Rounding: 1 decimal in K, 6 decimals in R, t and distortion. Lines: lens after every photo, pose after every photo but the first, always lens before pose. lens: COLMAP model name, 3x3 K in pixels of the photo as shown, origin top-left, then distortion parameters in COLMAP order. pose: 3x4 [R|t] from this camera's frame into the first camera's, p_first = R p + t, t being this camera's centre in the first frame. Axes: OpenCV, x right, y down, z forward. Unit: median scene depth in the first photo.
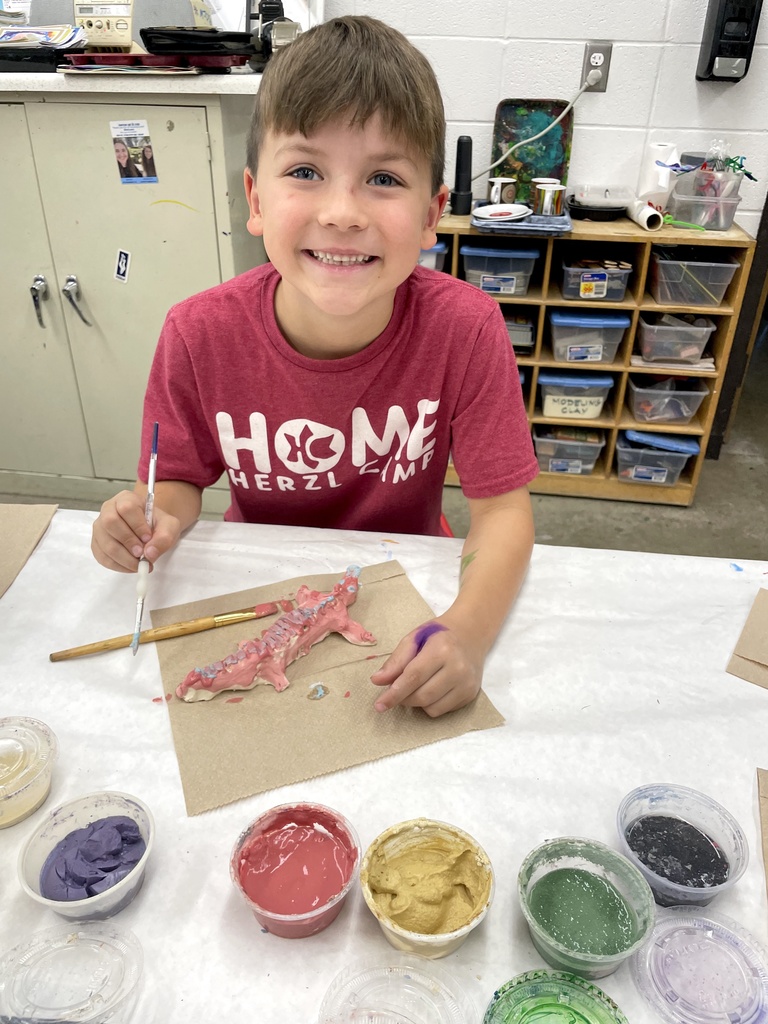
lens RADIAL K [[768.6, 0, 384.0], [0, 768.6, 512.0], [0, 0, 1]] dist [0.050221, -0.084163]
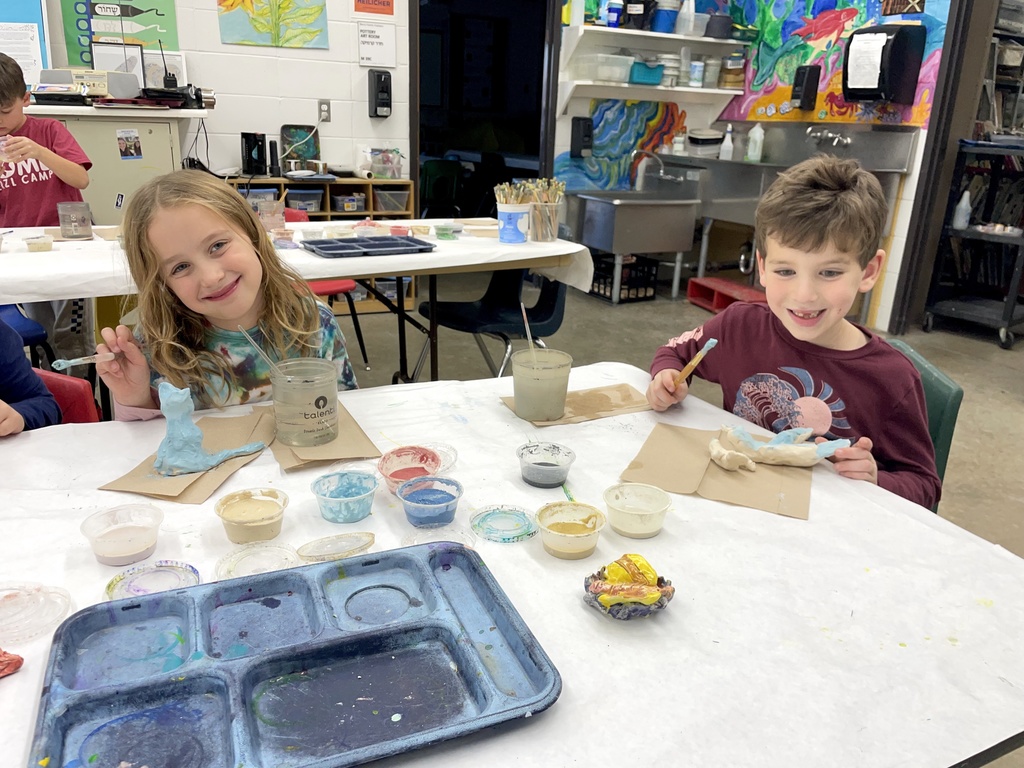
lens RADIAL K [[768.6, 0, 496.7], [0, 768.6, 384.1], [0, 0, 1]] dist [0.050221, -0.084163]
pose [[0.828927, -0.168750, 0.533295, -0.615065], [0.268515, 0.956419, -0.114727, 0.535821], [-0.490693, 0.238298, 0.838114, -0.870722]]
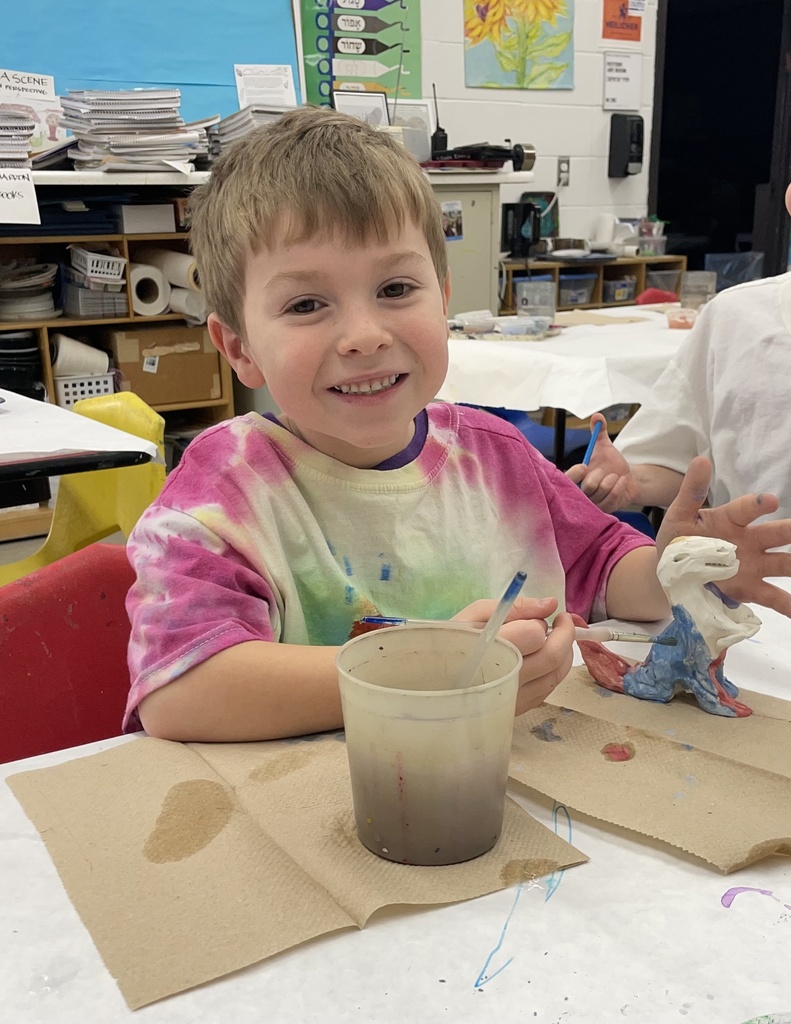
lens RADIAL K [[1188.2, 0, 397.0], [0, 1188.2, 569.6], [0, 0, 1]] dist [0.148243, -0.259093]
pose [[0.743646, -0.218769, 0.631768, -1.803684], [0.363831, 0.925197, -0.107882, 0.349382], [-0.560909, 0.310083, 0.767613, -0.495522]]
